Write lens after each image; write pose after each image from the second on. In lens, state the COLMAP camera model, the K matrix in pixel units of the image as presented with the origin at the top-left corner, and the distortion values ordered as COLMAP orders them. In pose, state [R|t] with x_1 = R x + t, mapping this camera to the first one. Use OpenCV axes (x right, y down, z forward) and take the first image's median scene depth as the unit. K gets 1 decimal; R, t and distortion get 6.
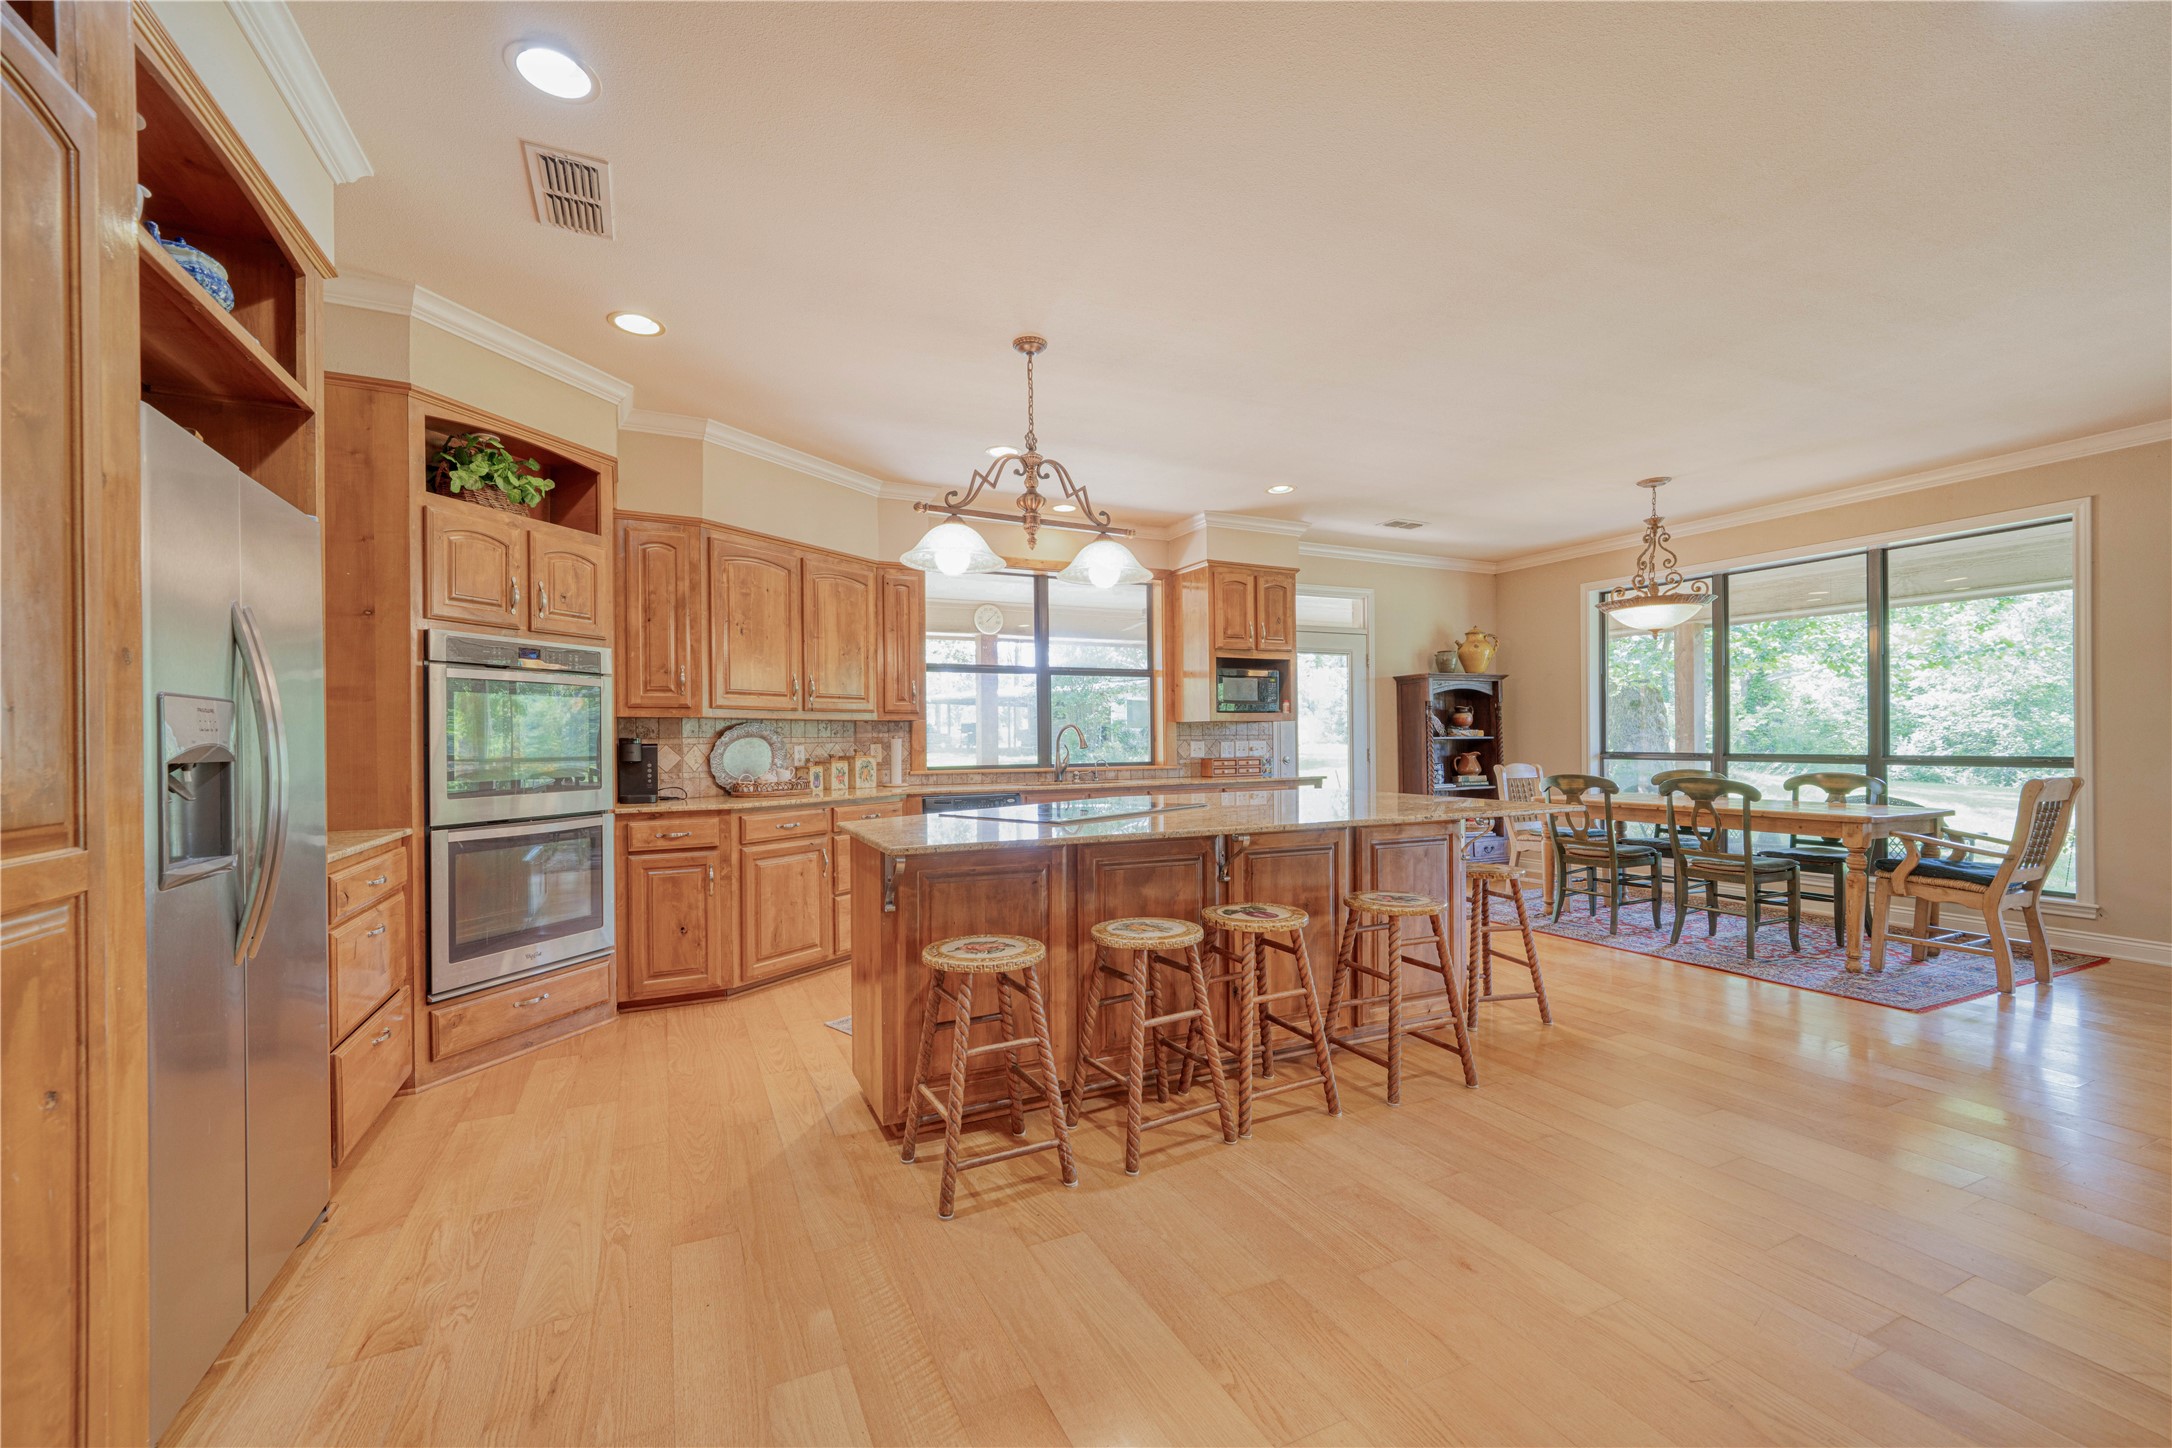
lens RADIAL K [[873.3, 0, 1077.8], [0, 873.3, 741.3], [0, 0, 1]] dist [-0.001737, 0.000001]
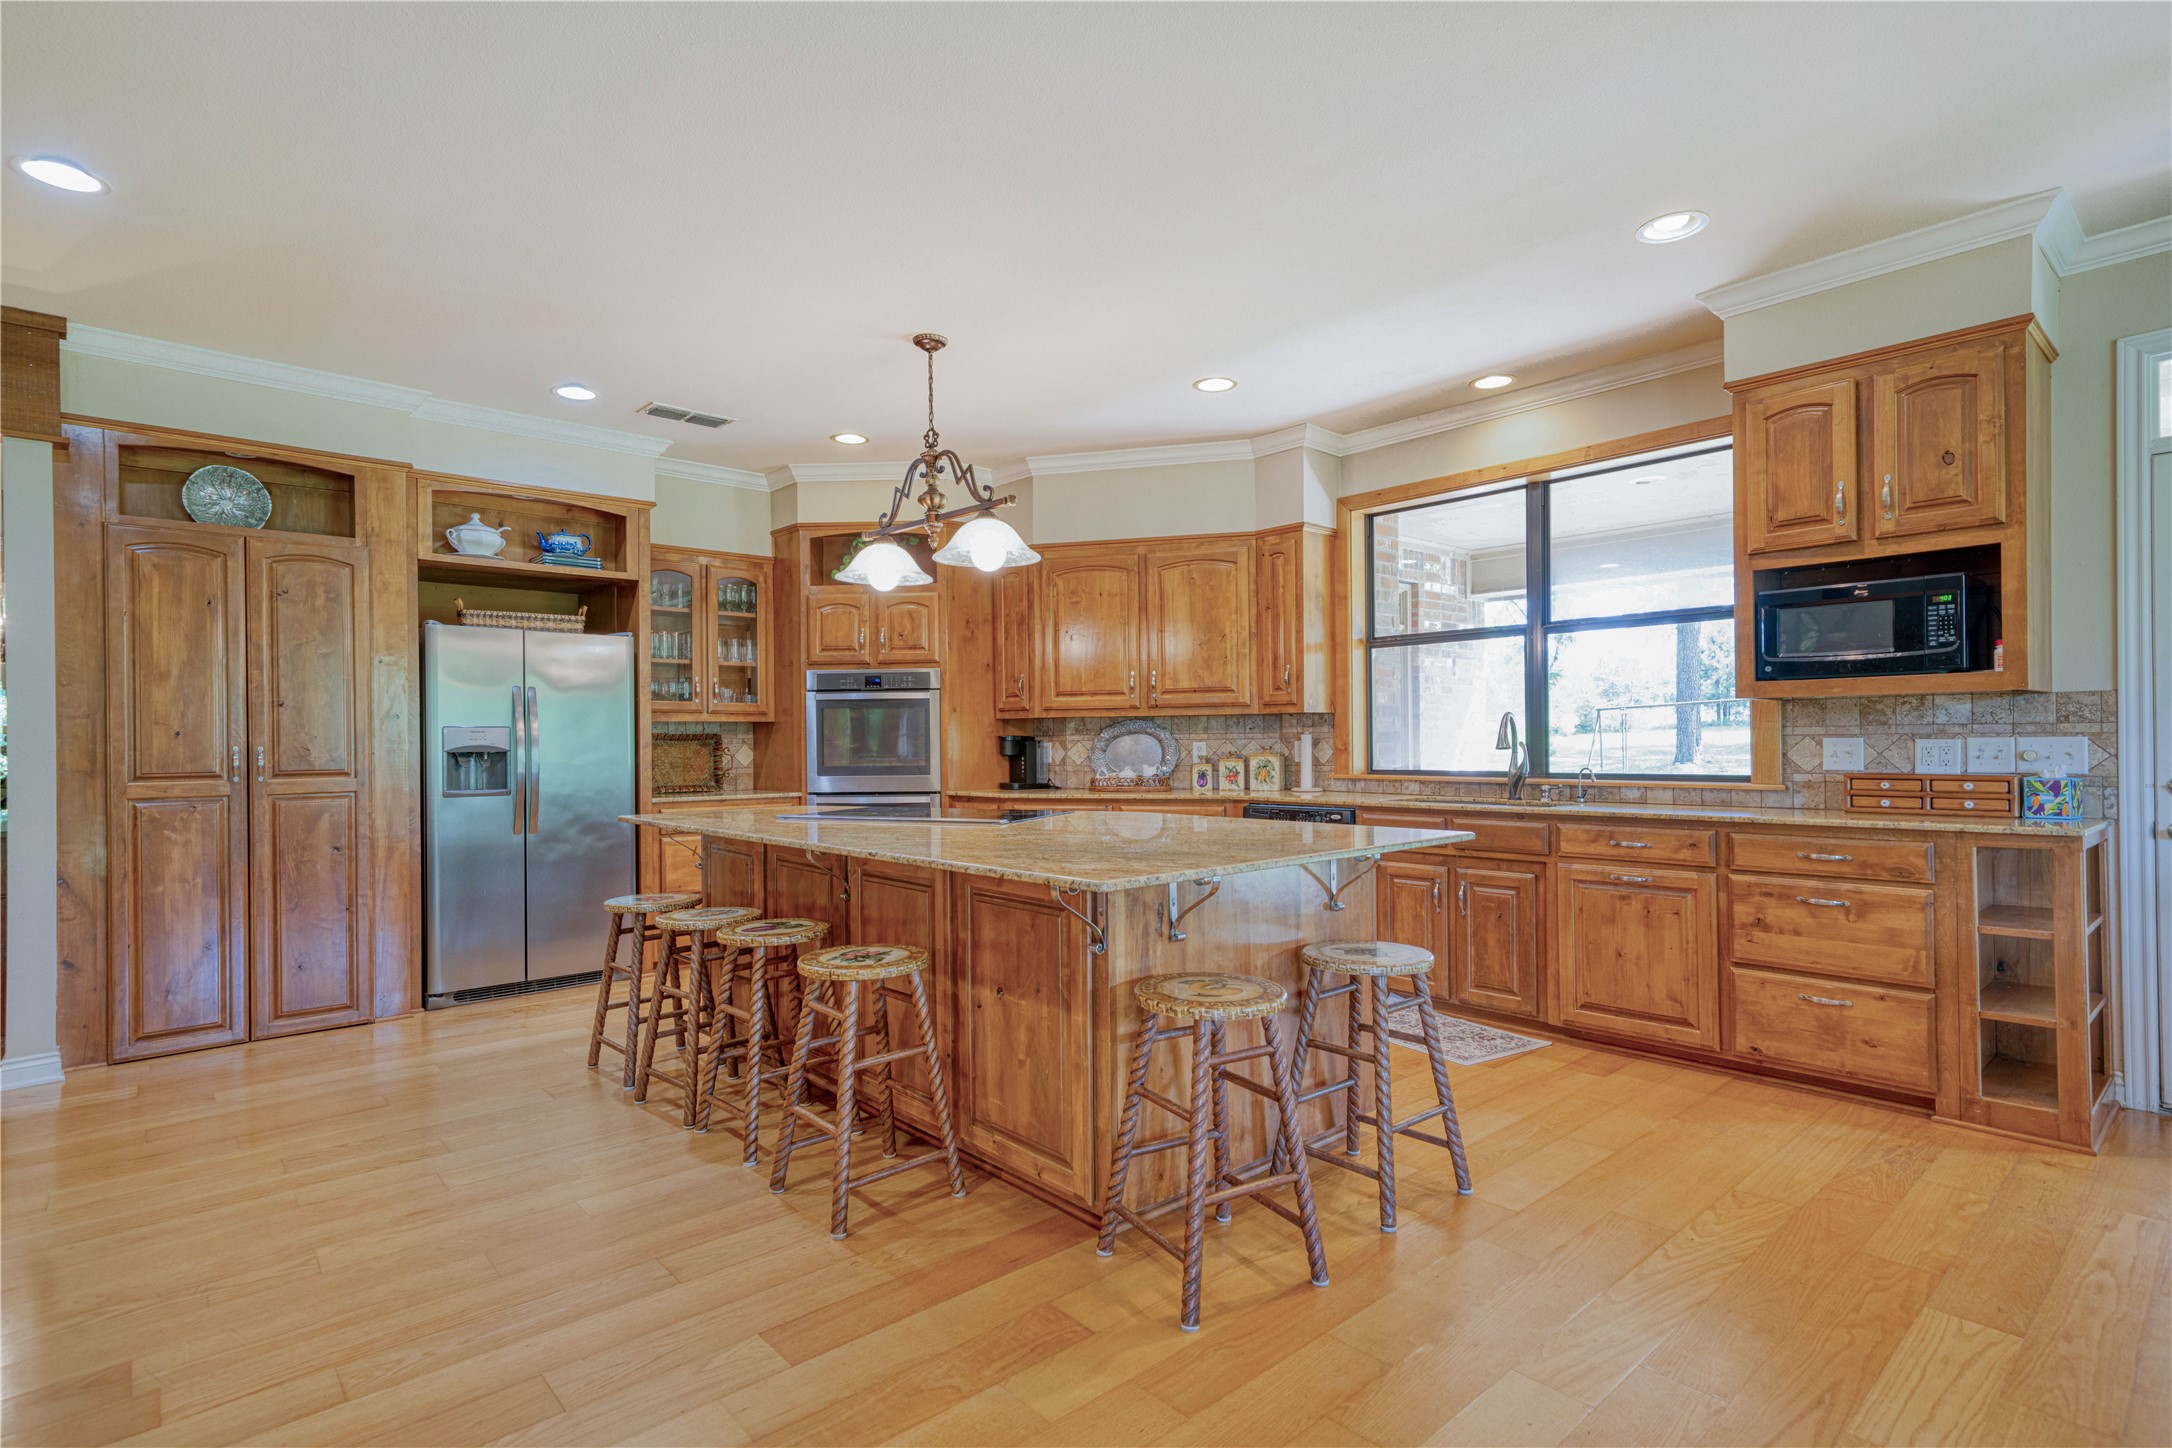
lens RADIAL K [[1061.2, 0, 1090.0], [0, 1061.2, 734.5], [0, 0, 1]] dist [0.007902, 0.001006]
pose [[0.286158, 0.001976, -0.958180, 0.740889], [0.005235, 0.999980, 0.003626, -0.007919], [0.958168, -0.006054, 0.286142, 0.531777]]
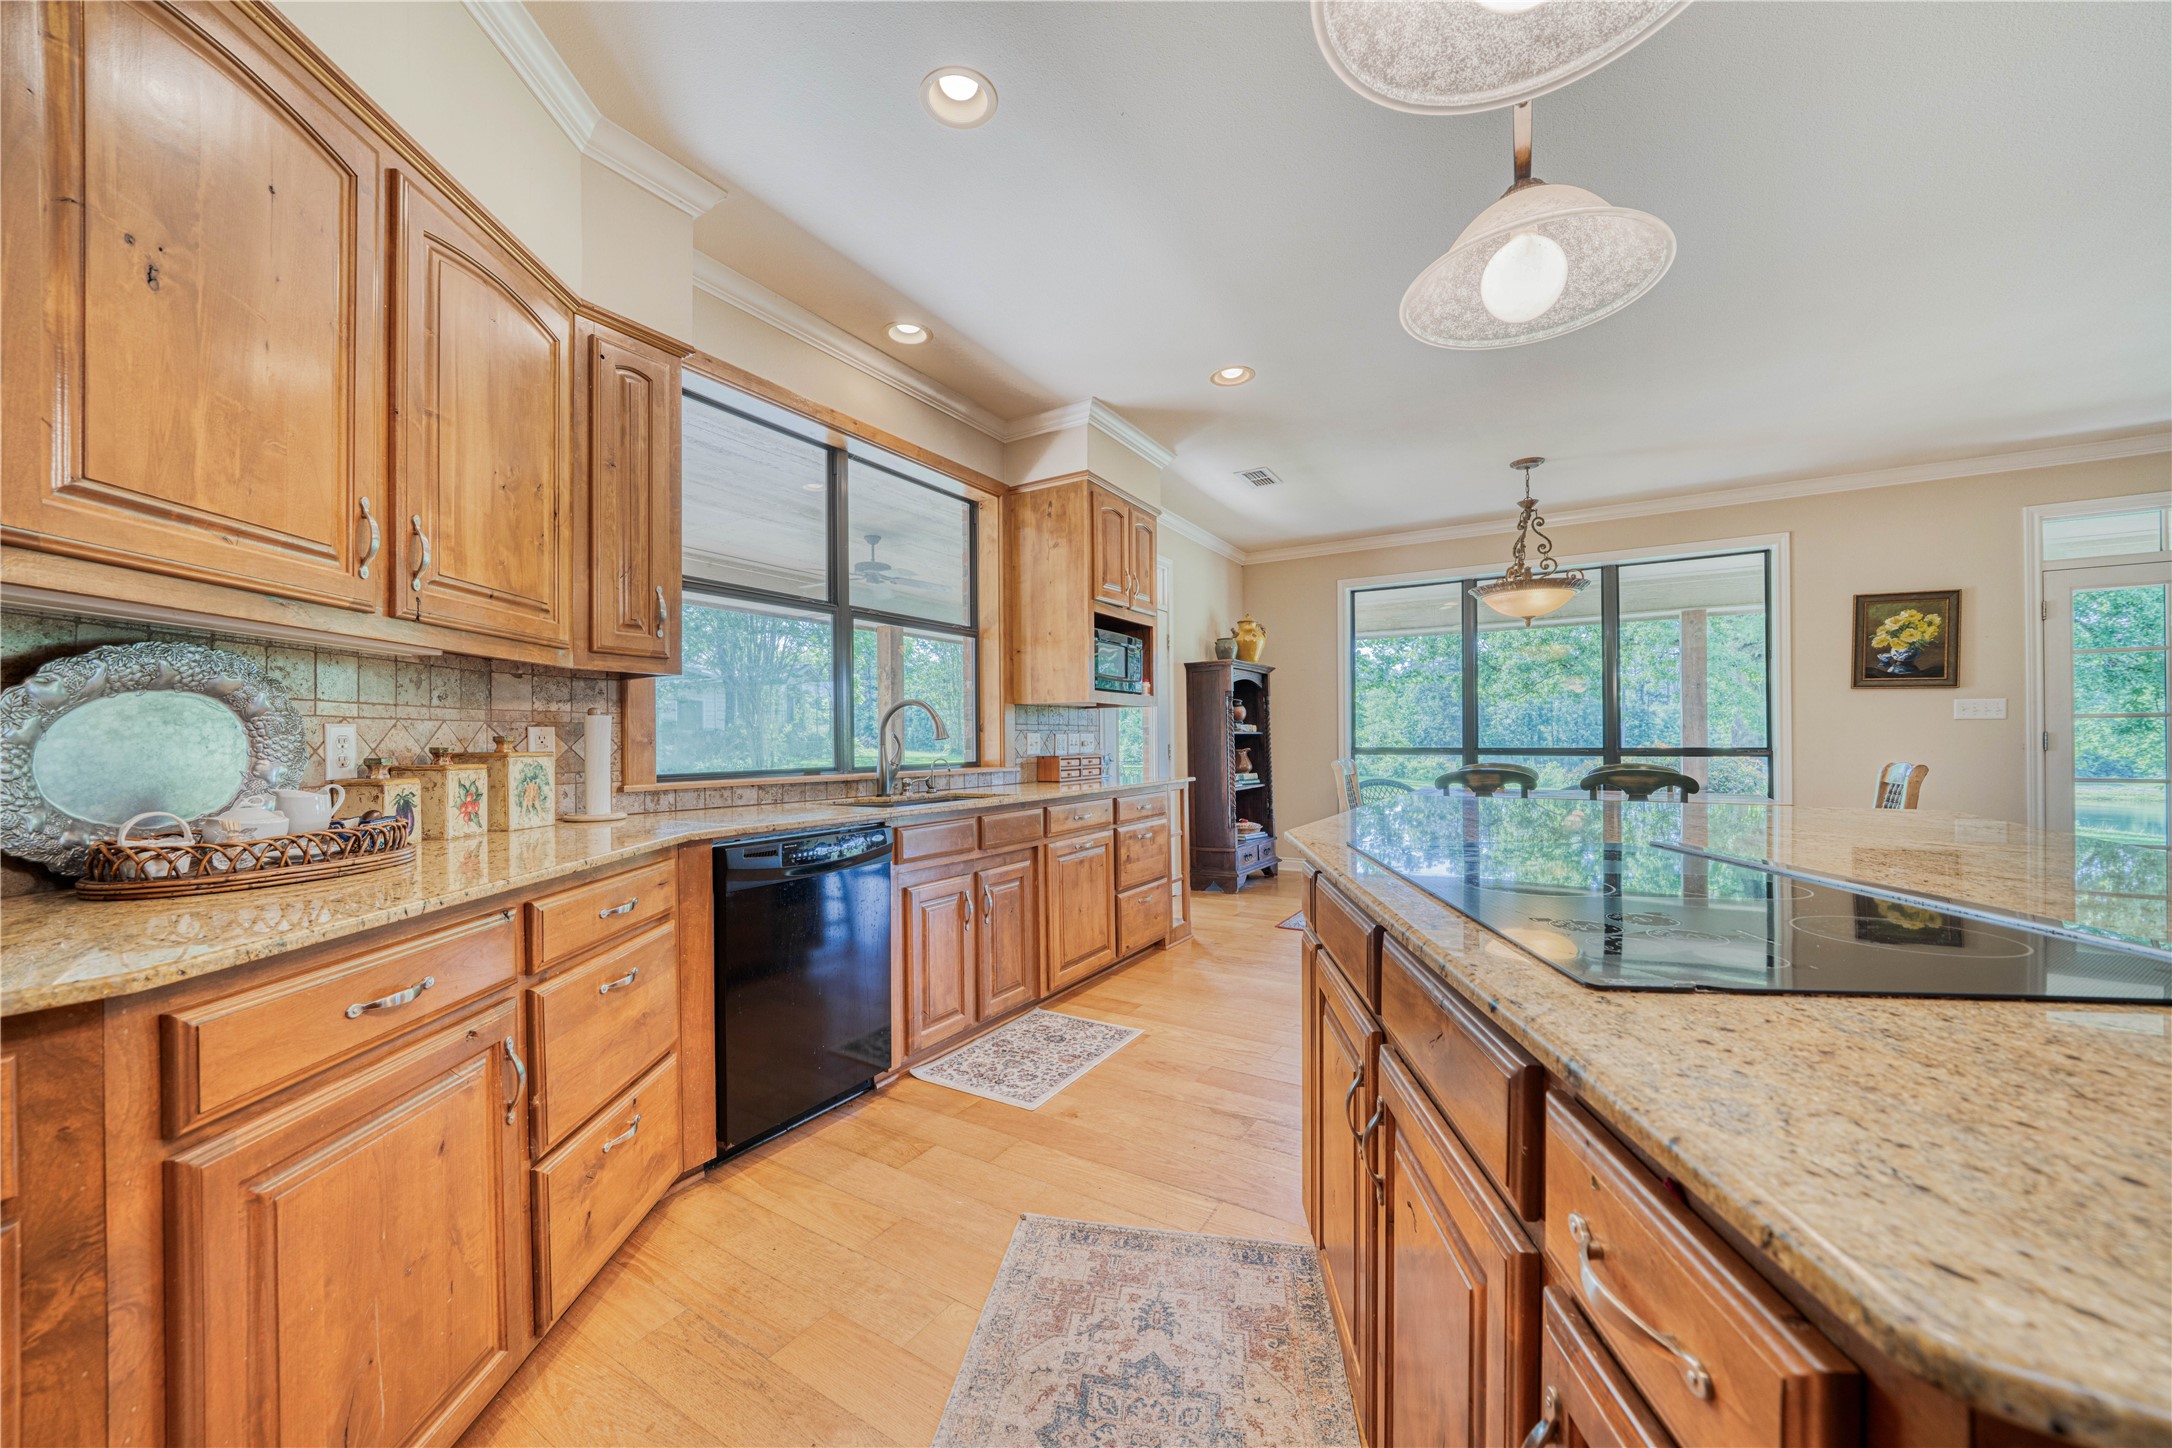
lens RADIAL K [[793.7, 0, 1073.4], [0, 793.7, 740.3], [0, 0, 1]] dist [-0.015299, 0.000200]
pose [[0.848385, 0.003835, 0.529365, -0.224726], [-0.001097, 0.999984, -0.005487, 0.012807], [-0.529378, 0.004075, 0.848376, 0.541502]]
